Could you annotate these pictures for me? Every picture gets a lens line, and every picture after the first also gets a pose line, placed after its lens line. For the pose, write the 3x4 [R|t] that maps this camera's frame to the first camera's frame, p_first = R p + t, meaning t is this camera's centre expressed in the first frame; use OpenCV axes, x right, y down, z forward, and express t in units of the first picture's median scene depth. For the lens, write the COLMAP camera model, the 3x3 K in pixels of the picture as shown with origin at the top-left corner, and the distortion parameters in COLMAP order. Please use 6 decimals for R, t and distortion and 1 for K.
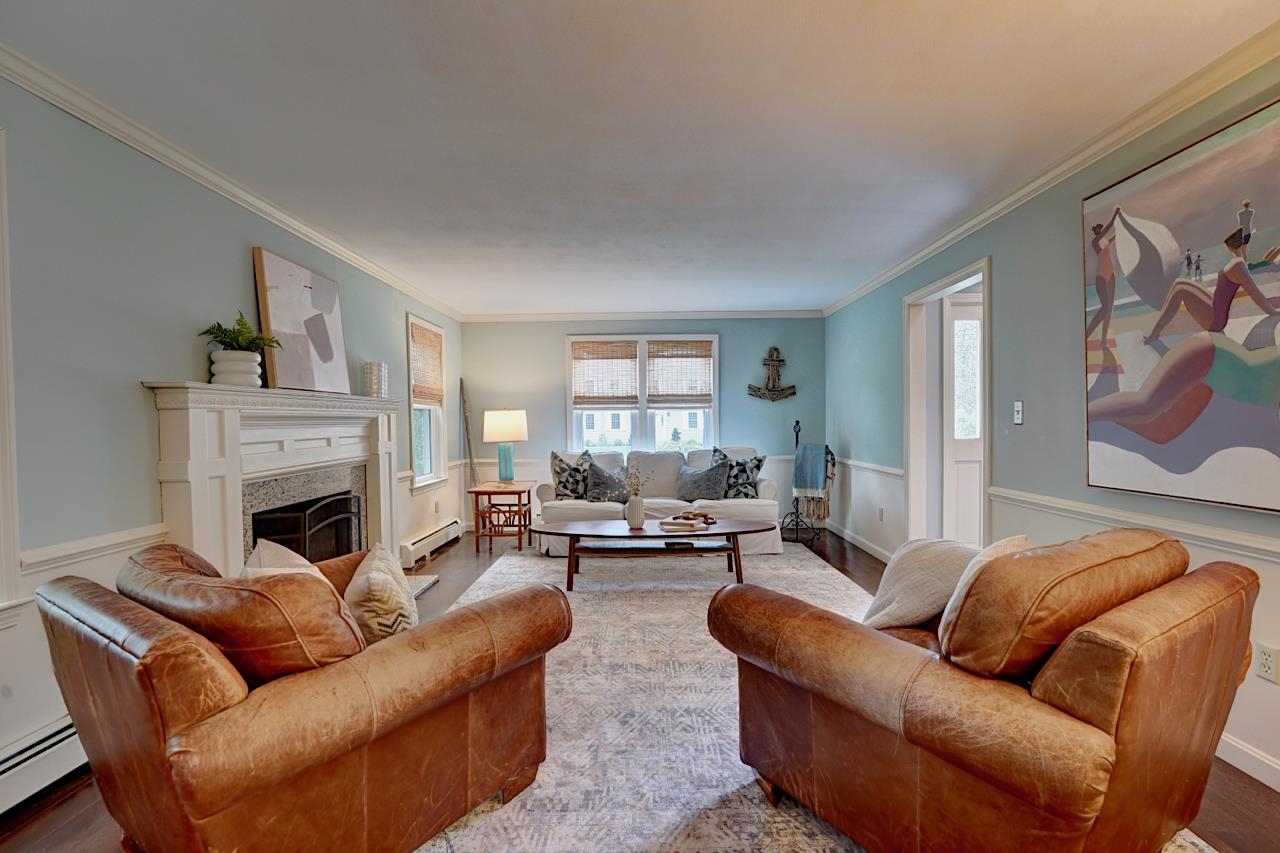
lens RADIAL K [[562.5, 0, 642.4], [0, 562.5, 430.2], [0, 0, 1]] dist [-0.017539, 0.001039]
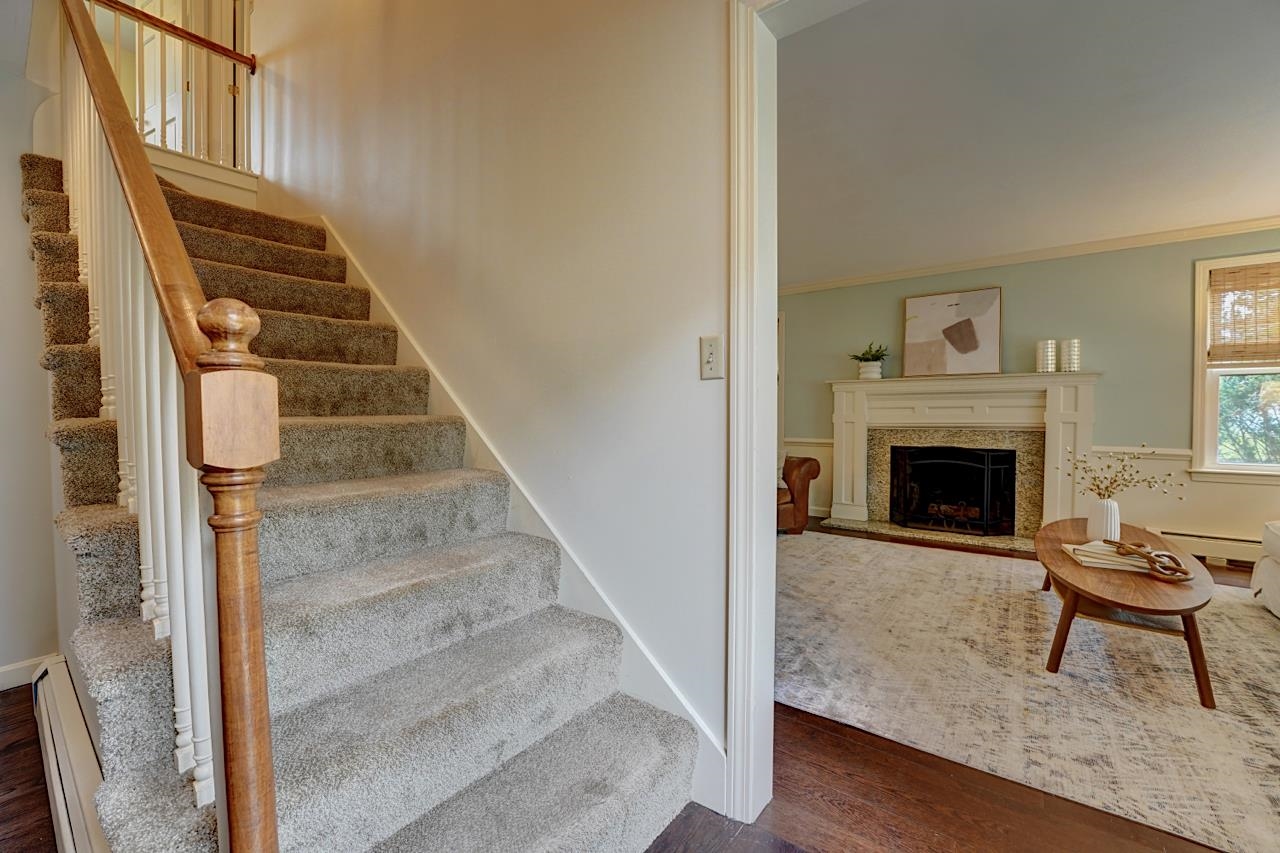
lens RADIAL K [[520.6, 0, 643.8], [0, 520.6, 429.6], [0, 0, 1]] dist [-0.028150, 0.003109]
pose [[-0.598519, 0.035750, -0.800311, 1.132752], [-0.006621, 0.998749, 0.049566, 0.015385], [0.801082, 0.034965, -0.597533, 1.312734]]
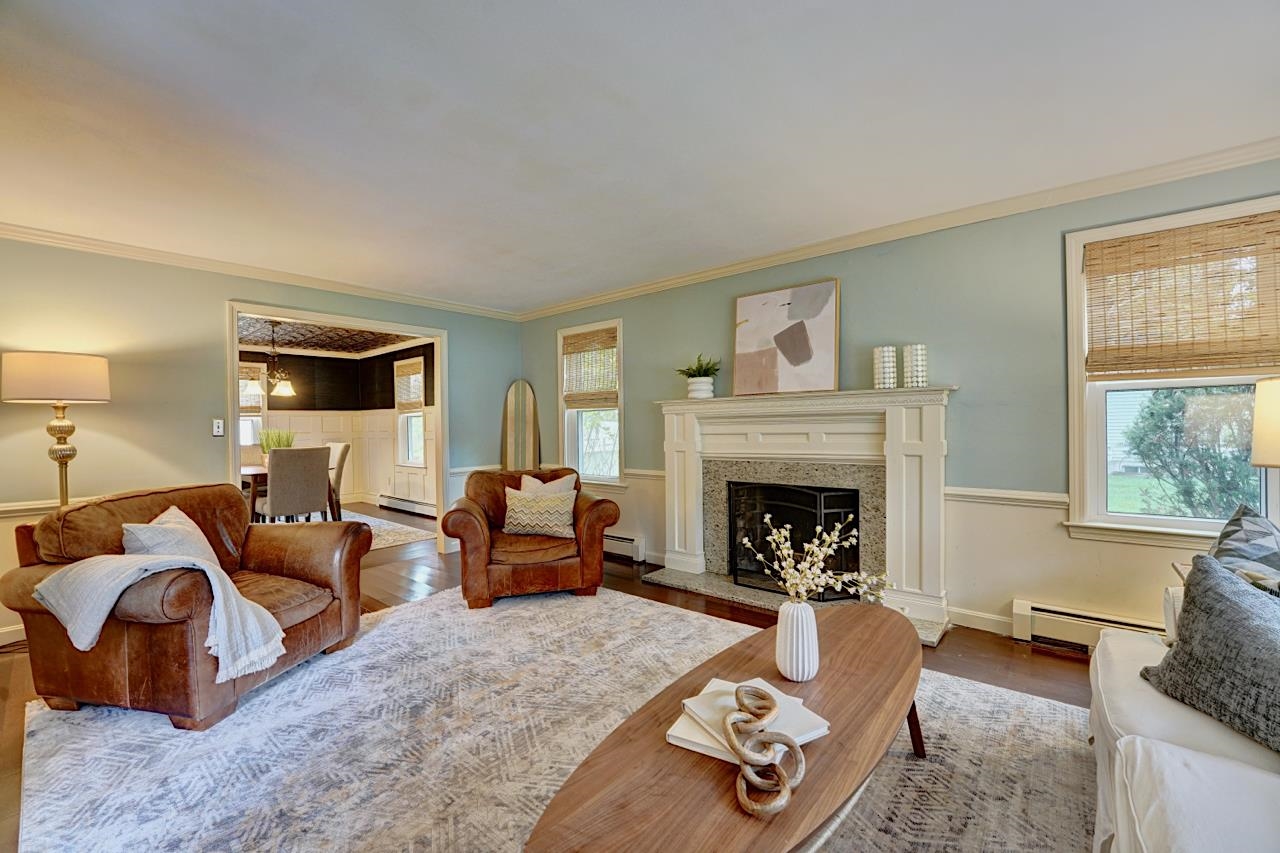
lens RADIAL K [[520.6, 0, 646.2], [0, 520.6, 431.4], [0, 0, 1]] dist [-0.028150, 0.003109]
pose [[-0.631754, 0.026264, -0.774724, 0.495560], [0.005308, 0.999549, 0.029558, -0.024720], [0.775151, 0.014561, -0.631608, 1.644396]]
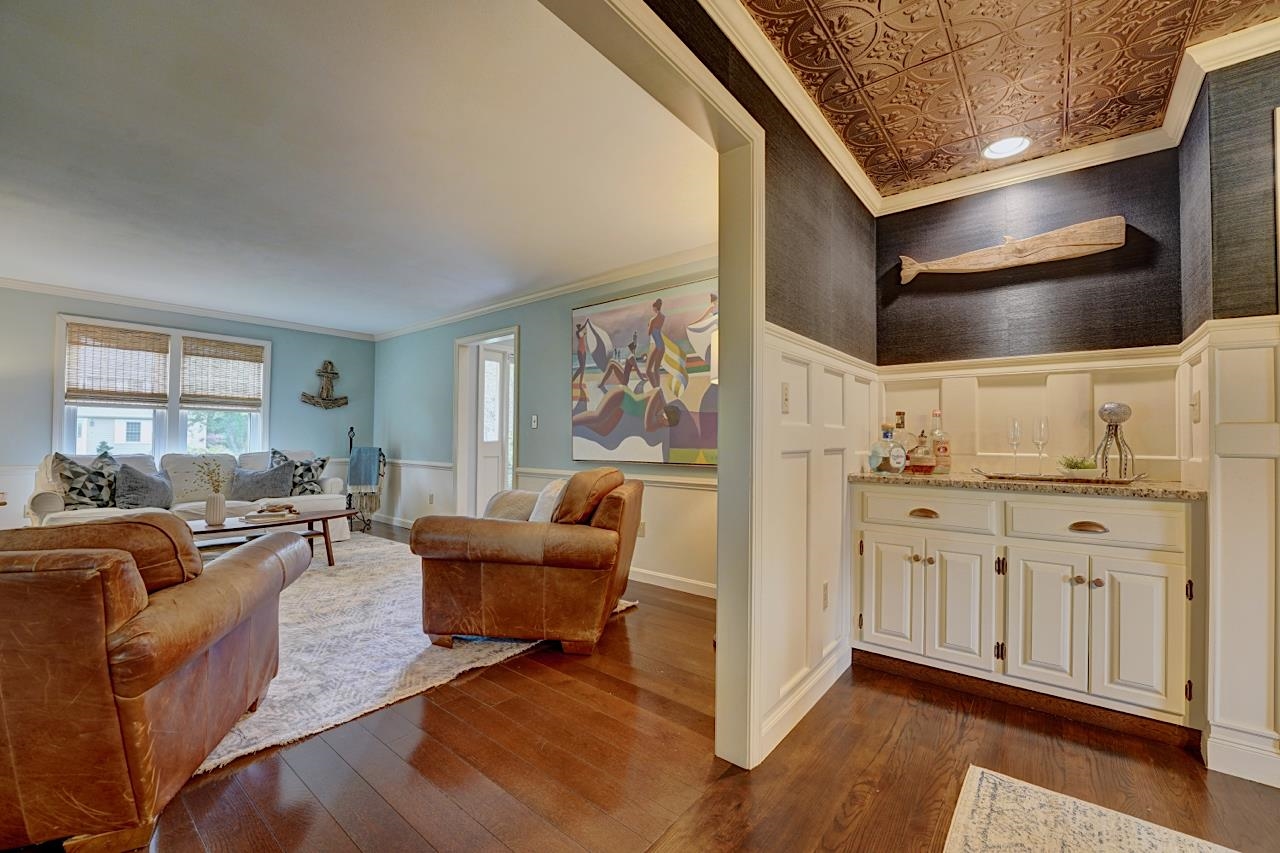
lens RADIAL K [[520.6, 0, 640.3], [0, 520.6, 430.4], [0, 0, 1]] dist [-0.028150, 0.003109]
pose [[0.615498, 0.031201, 0.787521, -0.292766], [-0.002201, 0.999280, -0.037871, 0.042882], [-0.788135, 0.021576, 0.615124, -0.174402]]
